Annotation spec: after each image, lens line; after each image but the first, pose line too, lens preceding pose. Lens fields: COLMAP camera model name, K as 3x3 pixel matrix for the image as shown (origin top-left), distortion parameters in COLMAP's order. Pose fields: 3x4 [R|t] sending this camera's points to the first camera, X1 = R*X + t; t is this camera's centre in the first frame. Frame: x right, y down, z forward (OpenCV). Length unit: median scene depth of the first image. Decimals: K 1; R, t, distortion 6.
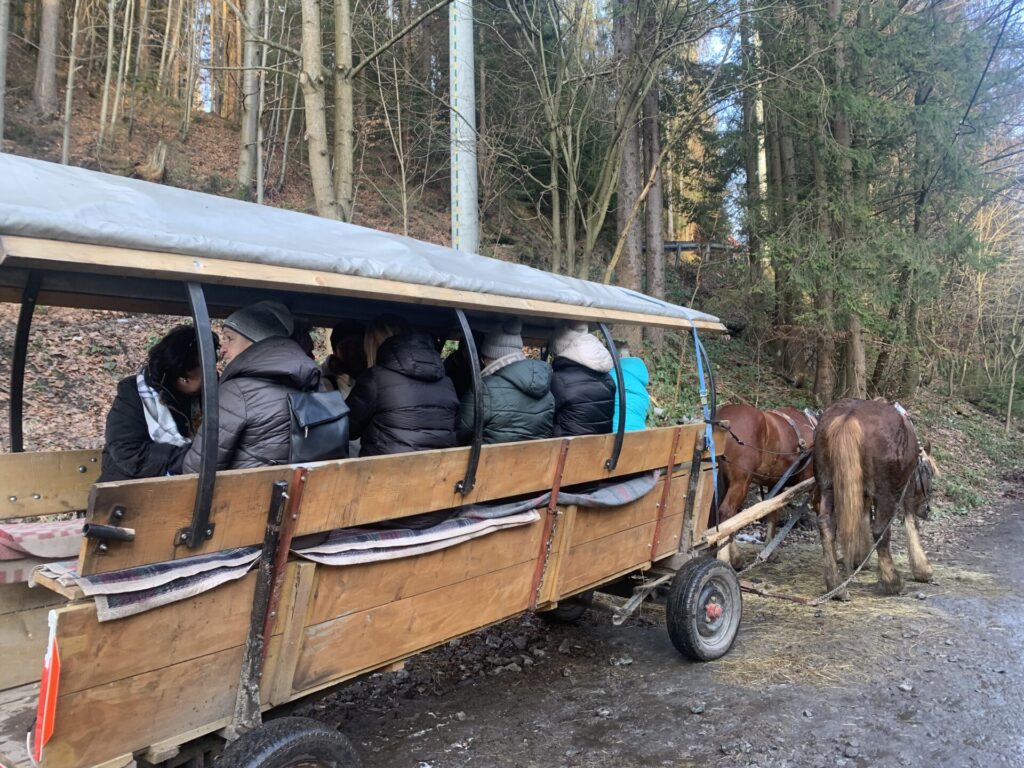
lens RADIAL K [[783.2, 0, 516.0], [0, 783.2, 387.3], [0, 0, 1]] dist [0.041781, 0.000575]
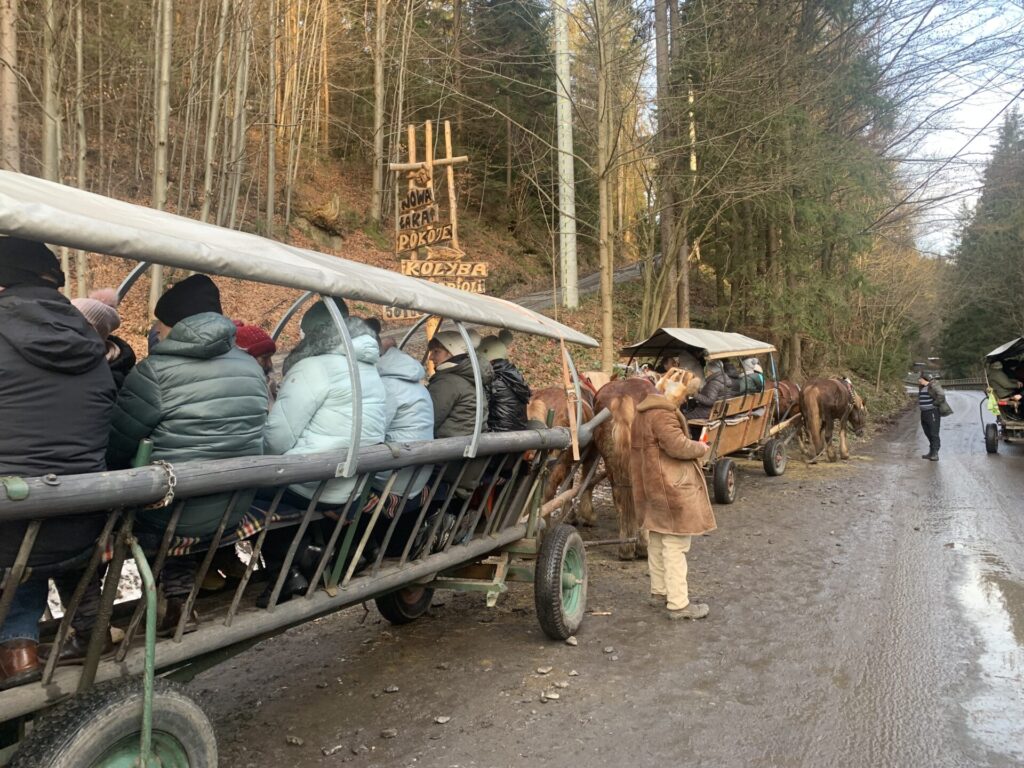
lens RADIAL K [[783.2, 0, 509.6], [0, 783.2, 385.4], [0, 0, 1]] dist [0.041781, 0.000575]
pose [[0.992764, -0.003239, 0.120040, -0.712959], [-0.002074, 0.999024, 0.044117, -0.059285], [-0.120065, -0.044047, 0.991788, -1.119567]]
